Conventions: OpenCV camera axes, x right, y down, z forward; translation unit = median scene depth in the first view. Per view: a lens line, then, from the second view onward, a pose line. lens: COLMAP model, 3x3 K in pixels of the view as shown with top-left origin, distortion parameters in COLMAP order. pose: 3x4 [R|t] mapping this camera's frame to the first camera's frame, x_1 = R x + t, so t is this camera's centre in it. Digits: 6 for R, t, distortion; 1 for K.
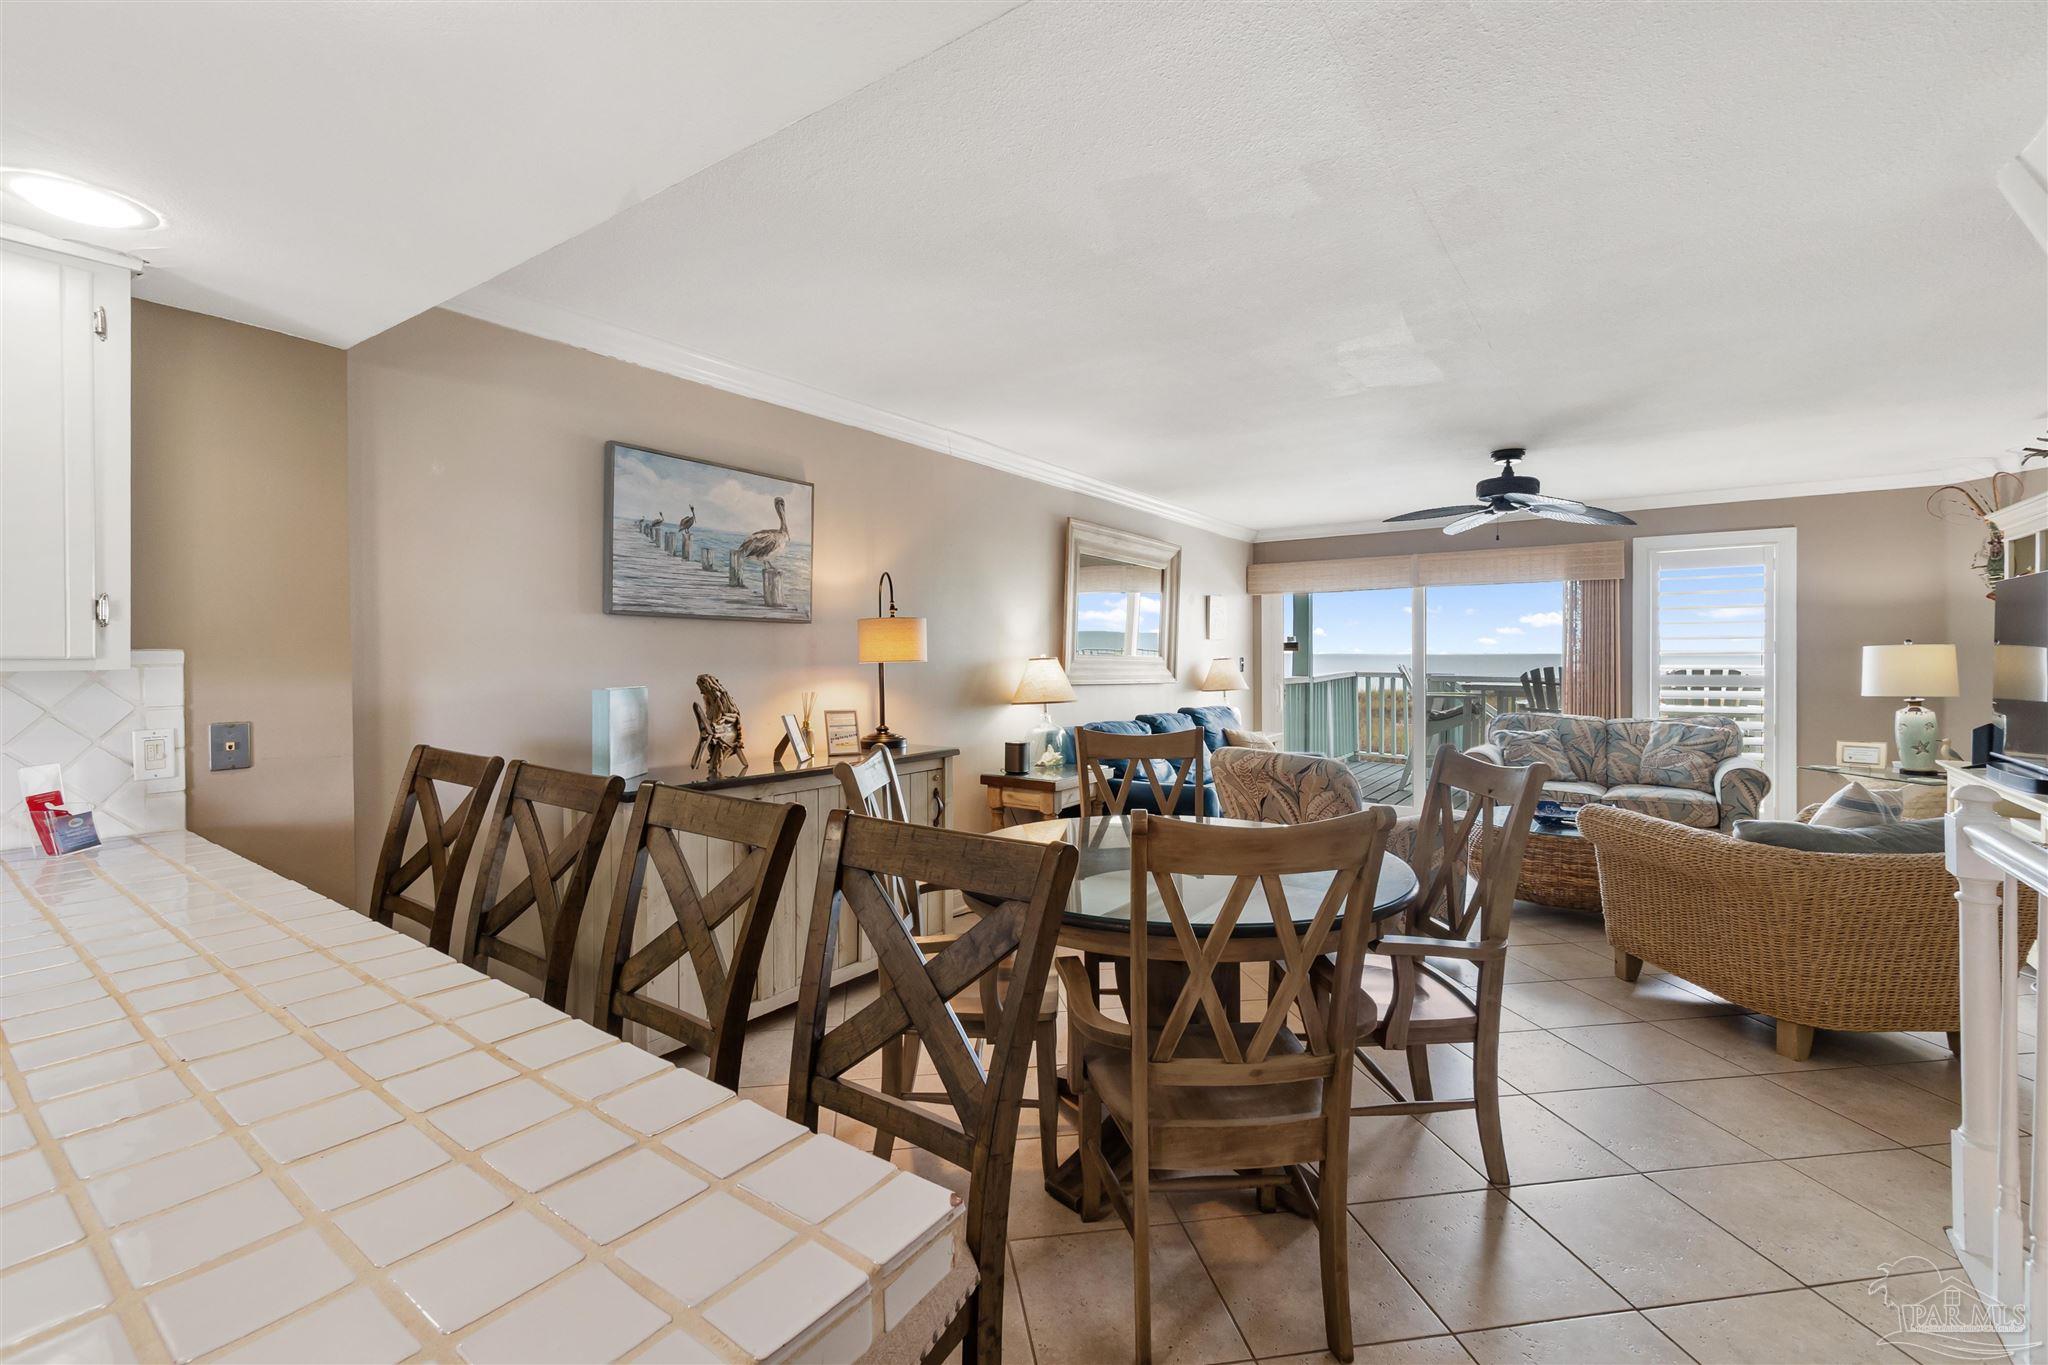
lens RADIAL K [[875.1, 0, 1017.1], [0, 875.1, 661.6], [0, 0, 1]] dist [0.001989, 0.000272]
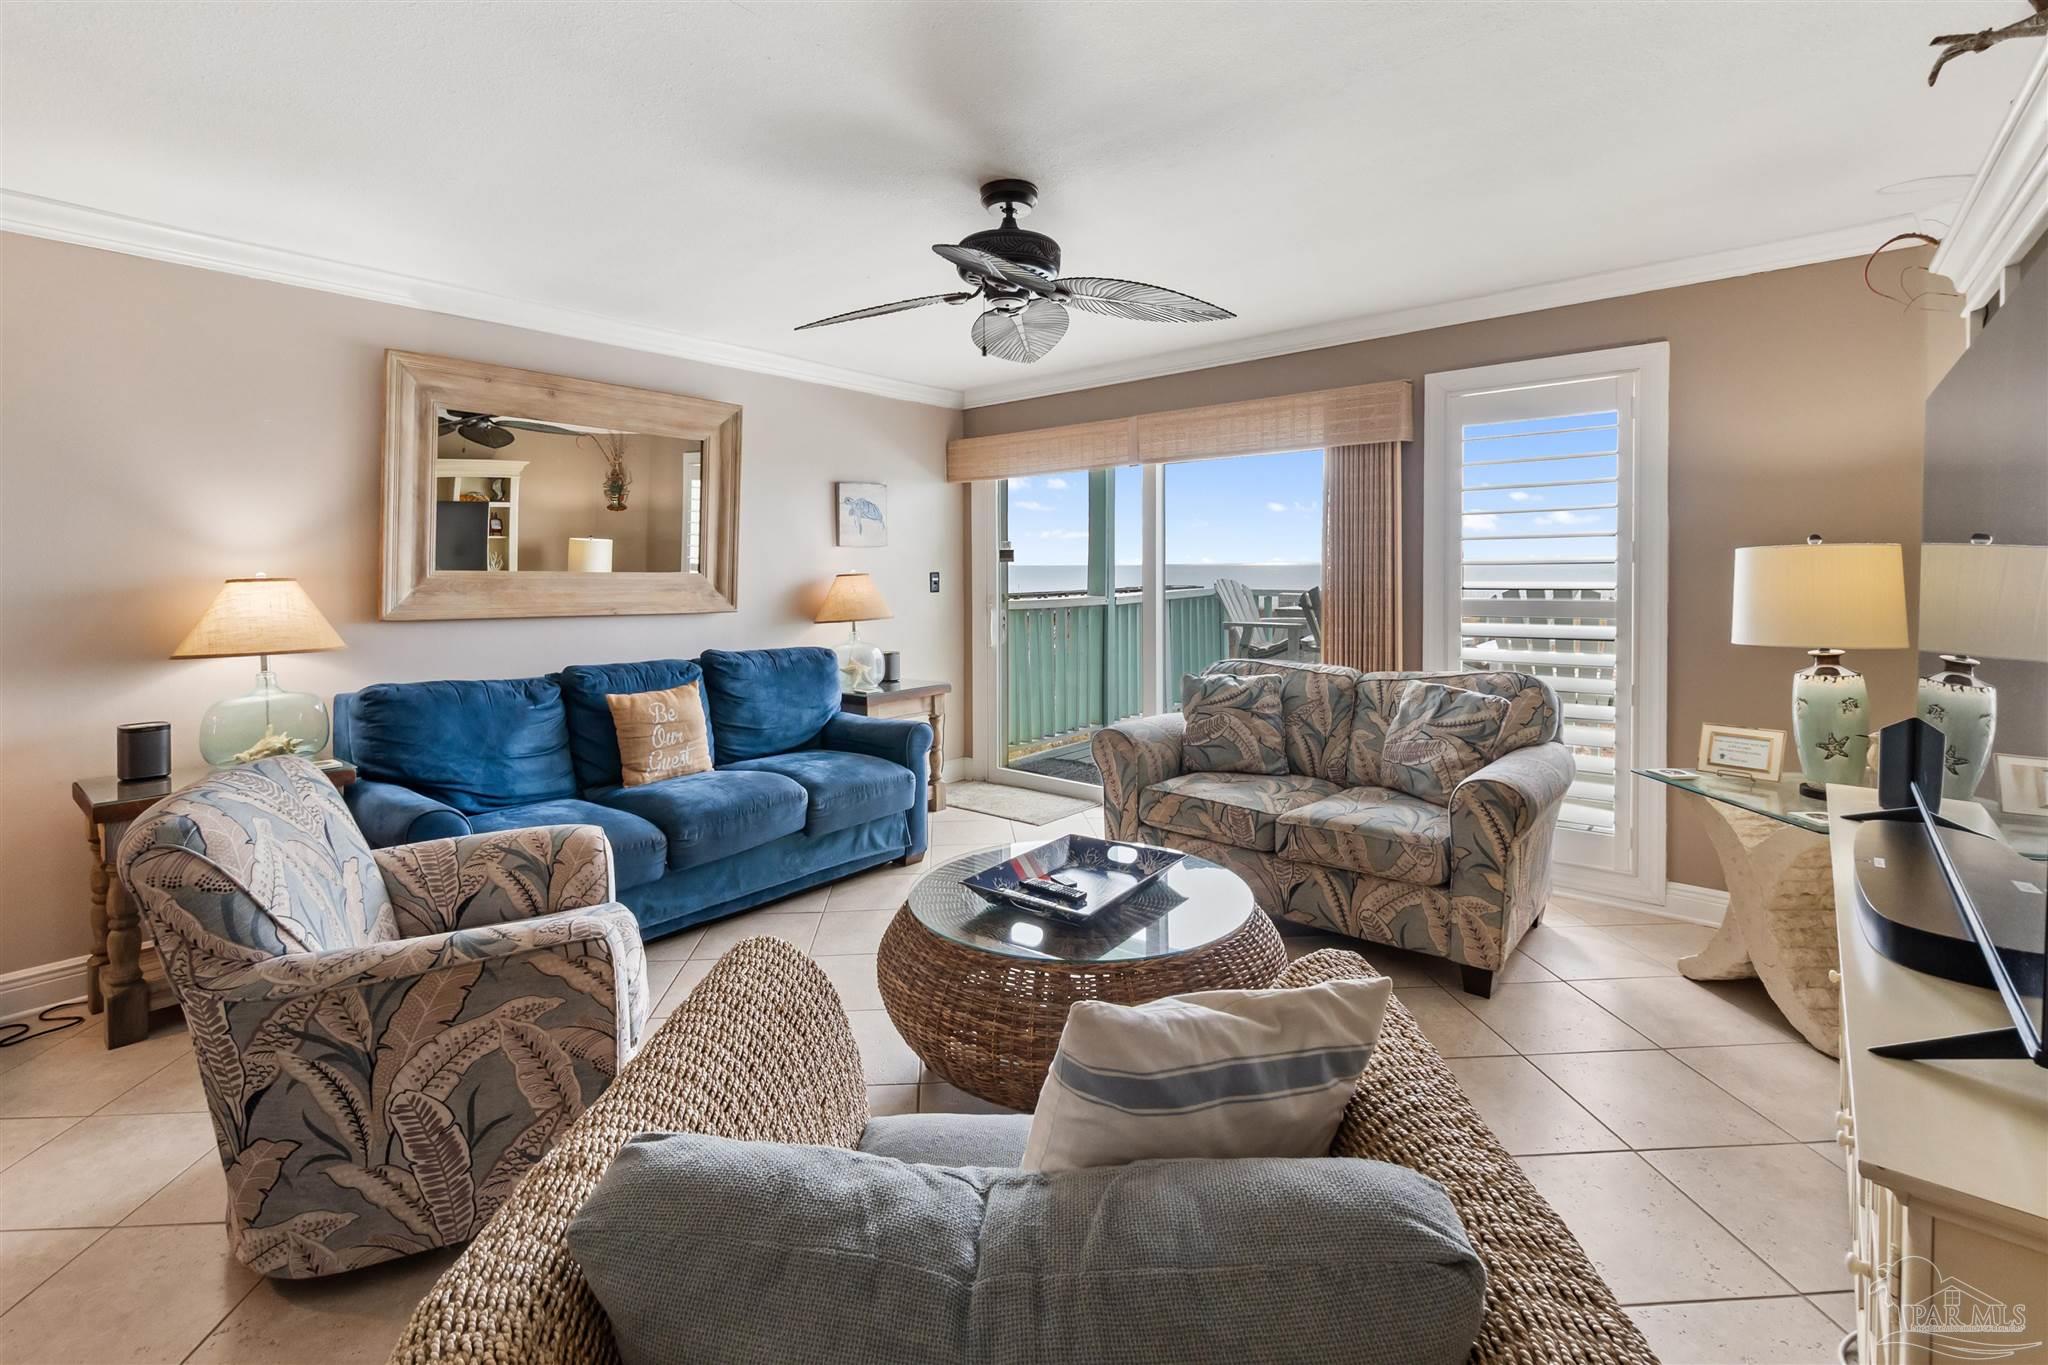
lens RADIAL K [[926.0, 0, 1016.3], [0, 926.0, 570.3], [0, 0, 1]] dist [0.010708, -0.000035]
pose [[0.997553, -0.003195, -0.069846, 0.511126], [0.002919, 0.999988, -0.004050, -0.003119], [0.069858, 0.003836, 0.997550, 0.366184]]
